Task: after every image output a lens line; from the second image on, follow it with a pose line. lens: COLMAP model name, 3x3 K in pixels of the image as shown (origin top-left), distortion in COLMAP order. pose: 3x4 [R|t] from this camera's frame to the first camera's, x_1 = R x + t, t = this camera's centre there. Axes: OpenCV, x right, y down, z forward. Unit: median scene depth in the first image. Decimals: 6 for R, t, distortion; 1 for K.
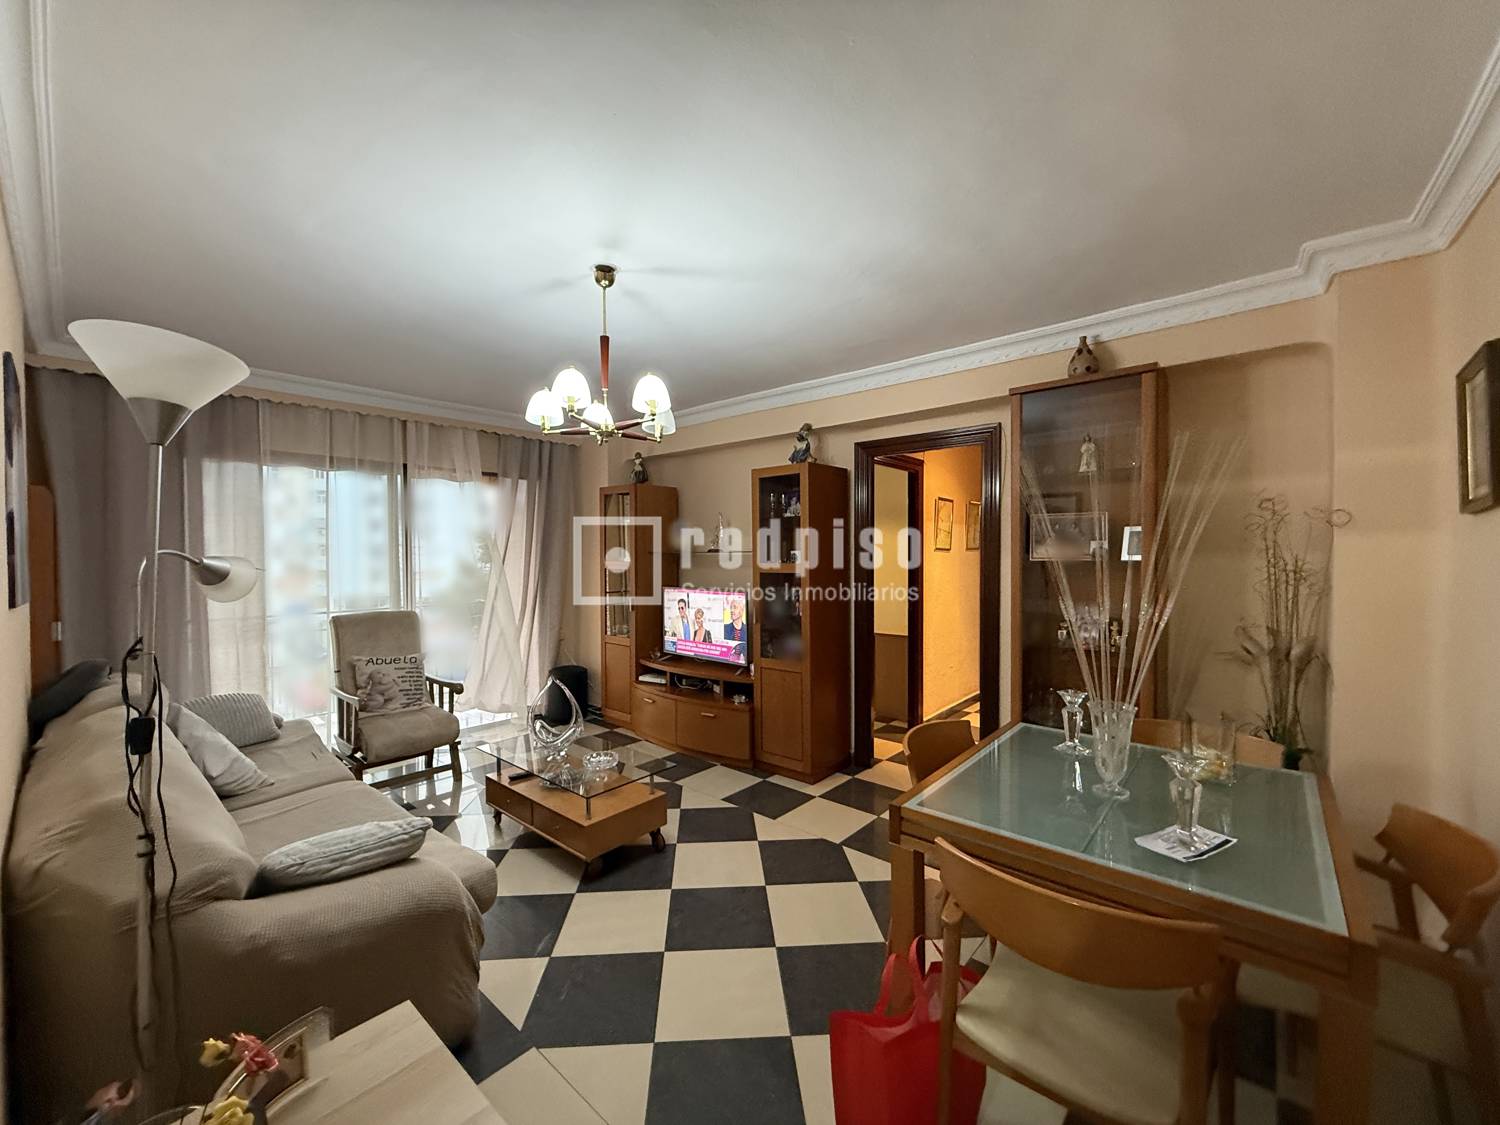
lens RADIAL K [[601.1, 0, 743.5], [0, 601.1, 559.8], [0, 0, 1]] dist [-0.002838, -0.000047]
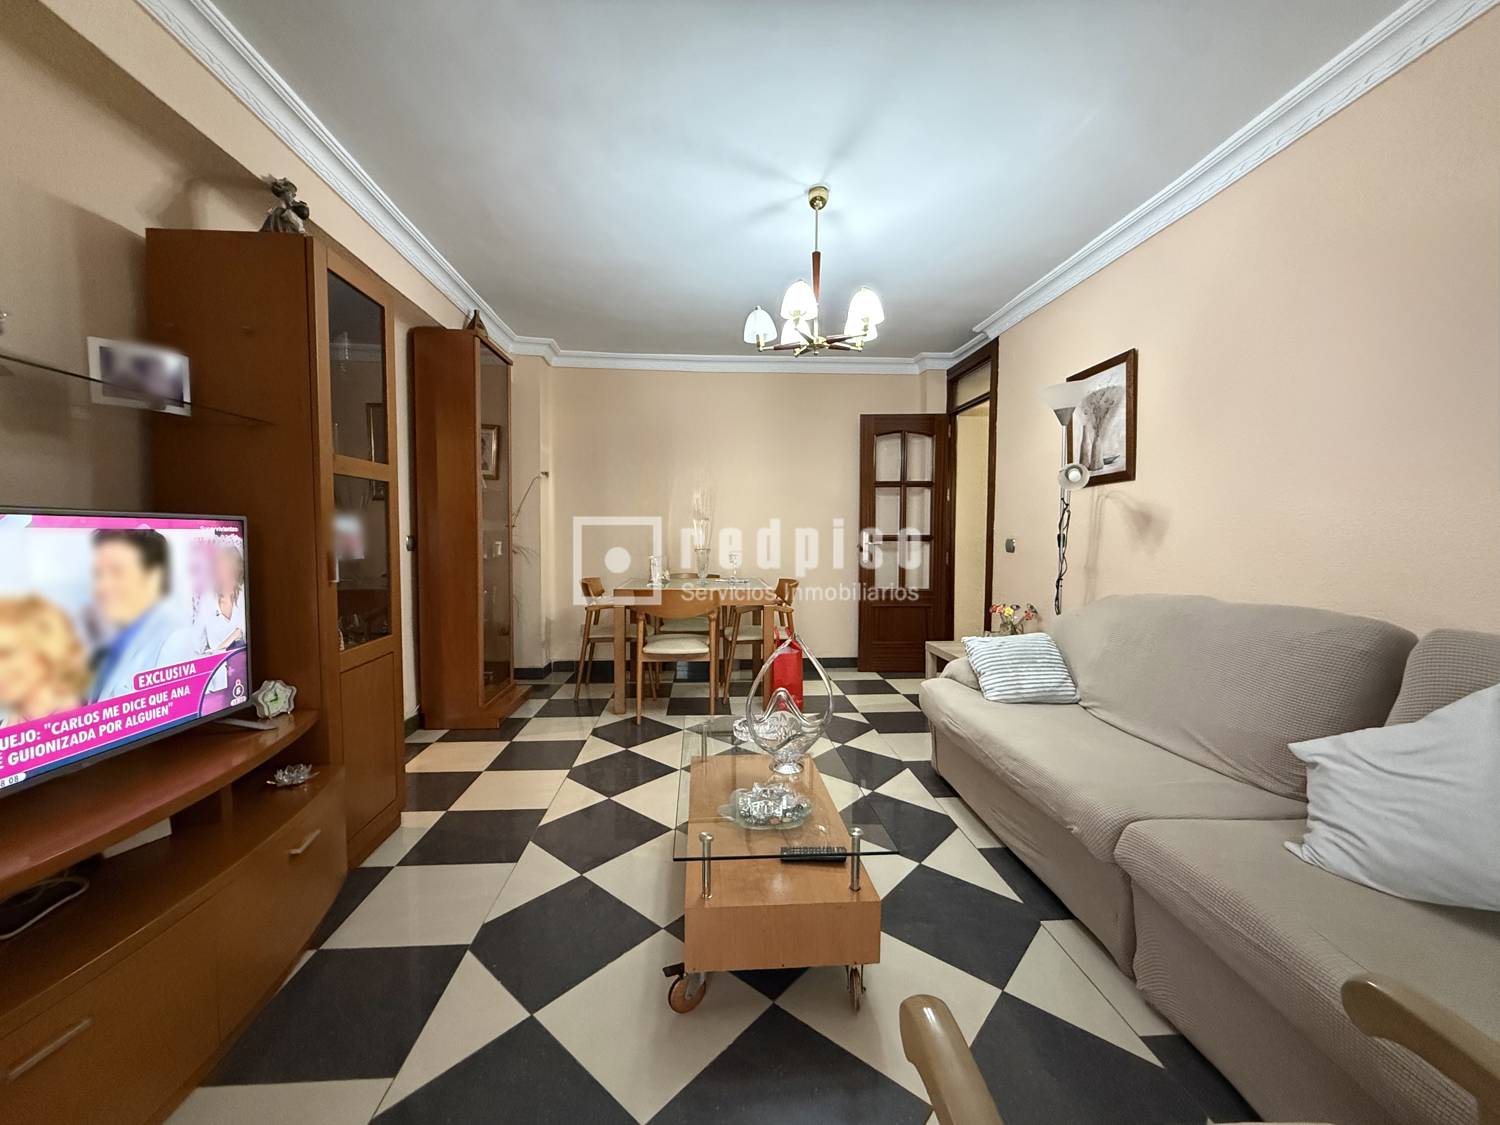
lens RADIAL K [[596.2, 0, 744.7], [0, 596.2, 562.0], [0, 0, 1]] dist [0.000568, -0.000047]
pose [[-0.718799, -0.026758, 0.694703, -0.529731], [0.014067, 0.998495, 0.053014, 0.070060], [-0.695076, 0.047879, -0.717341, 1.109202]]
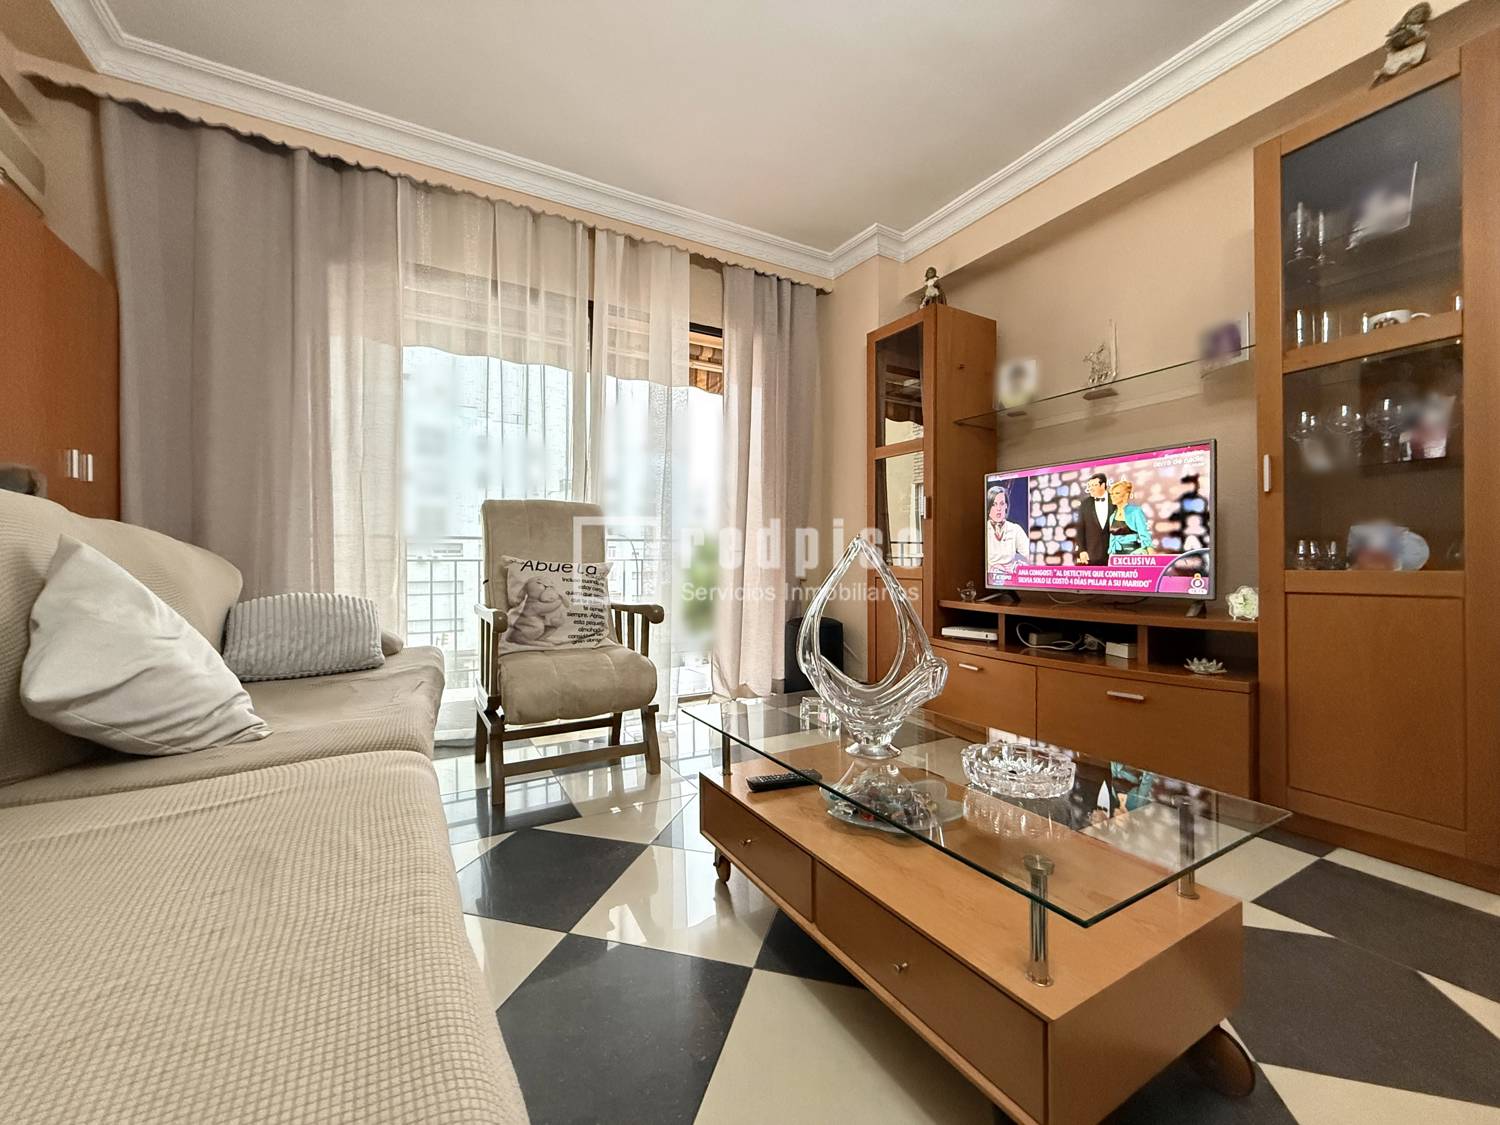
lens RADIAL K [[596.9, 0, 744.8], [0, 596.9, 564.1], [0, 0, 1]] dist [-0.004337, 0.000289]
pose [[0.947801, 0.005464, -0.318814, -0.204055], [-0.007377, 0.999961, -0.004795, 0.163203], [0.318776, 0.006897, 0.947805, 0.467338]]
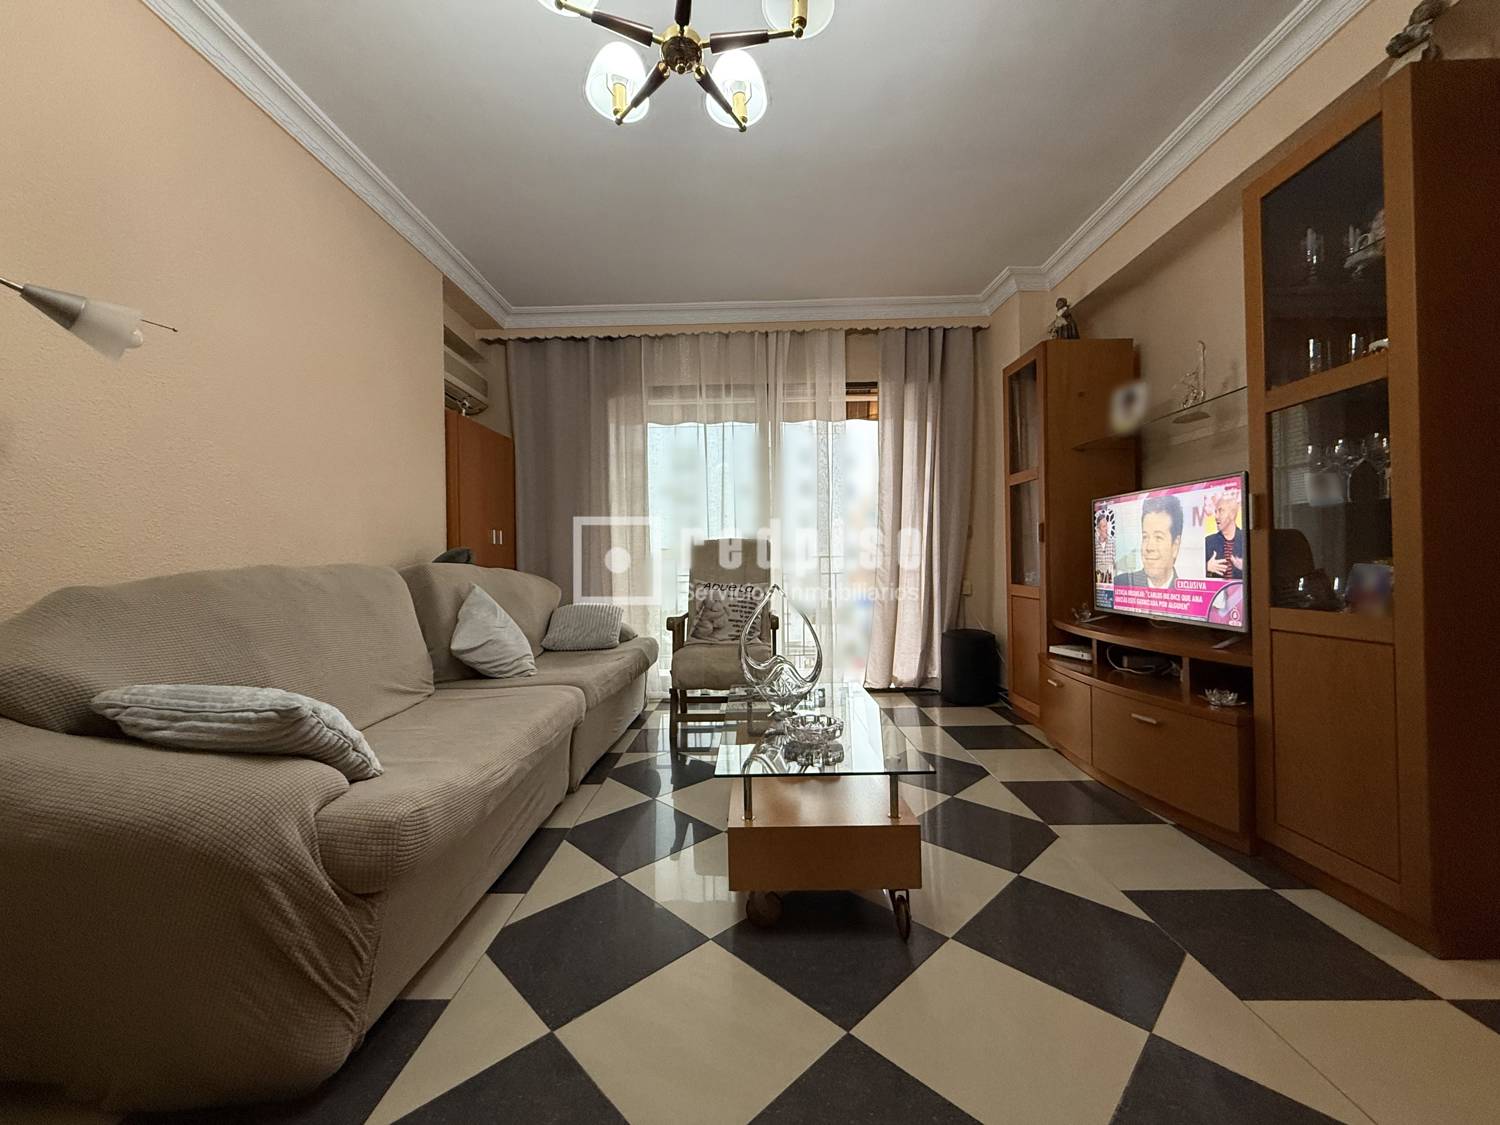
lens RADIAL K [[601.1, 0, 743.5], [0, 601.1, 559.8], [0, 0, 1]] dist [-0.002838, -0.000047]
pose [[0.652666, -0.006033, -0.757622, 0.108818], [0.000662, 0.999972, -0.007392, 0.131098], [0.757646, 0.004323, 0.652652, 0.423793]]
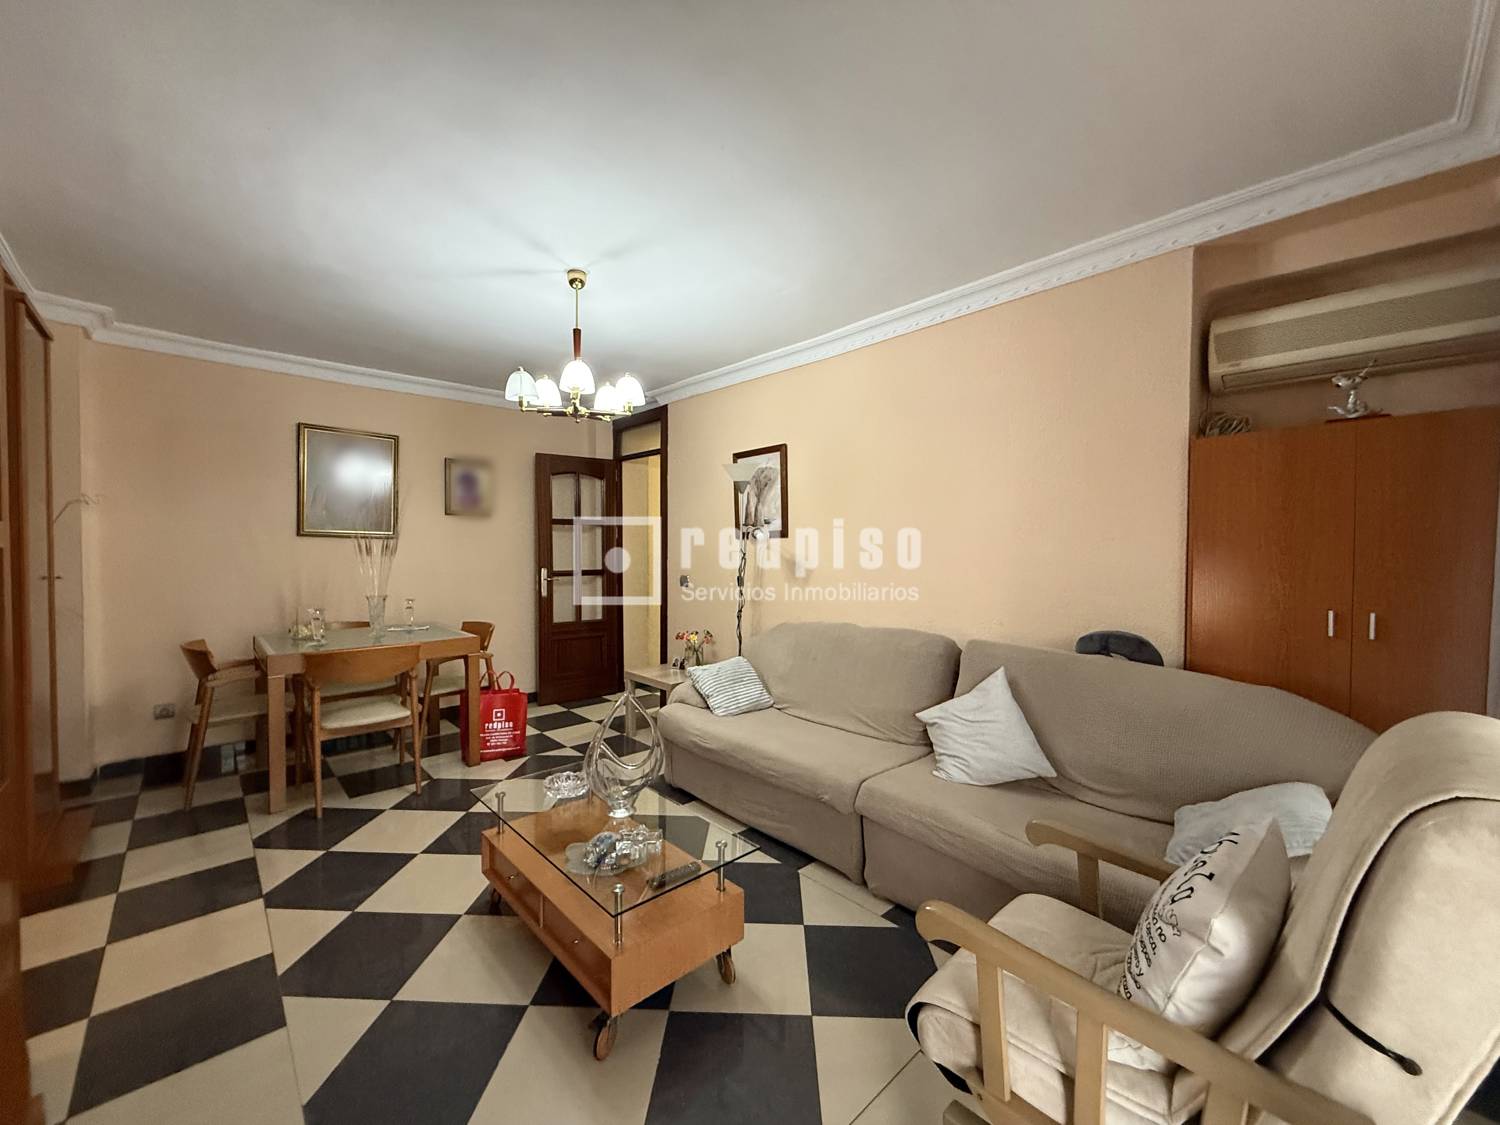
lens RADIAL K [[596.2, 0, 744.7], [0, 596.2, 562.0], [0, 0, 1]] dist [0.000568, -0.000047]
pose [[-0.995423, 0.003694, 0.095491, -0.393162], [0.007316, 0.999266, 0.037603, 0.020375], [-0.095282, 0.038129, -0.994720, 1.257023]]
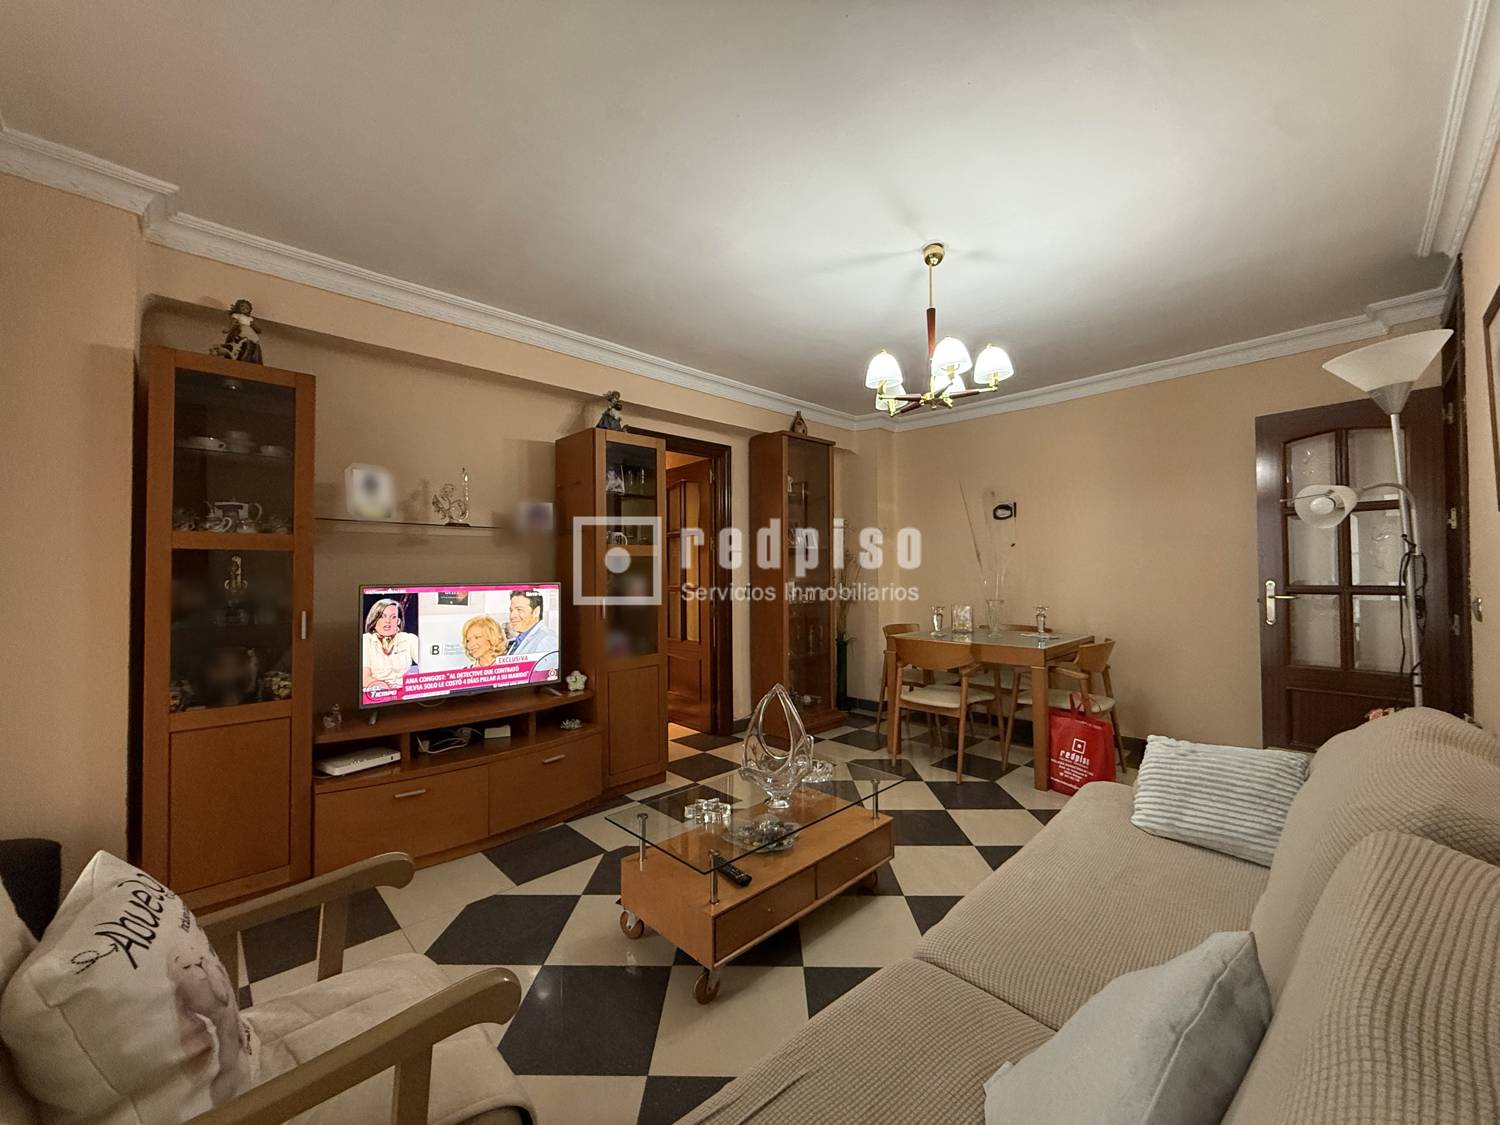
lens RADIAL K [[596.2, 0, 744.7], [0, 596.2, 562.0], [0, 0, 1]] dist [0.000568, -0.000047]
pose [[0.074867, 0.025502, 0.996867, -0.766098], [0.023197, 0.999358, -0.027308, 0.056039], [-0.996924, 0.025169, 0.074227, 0.749405]]
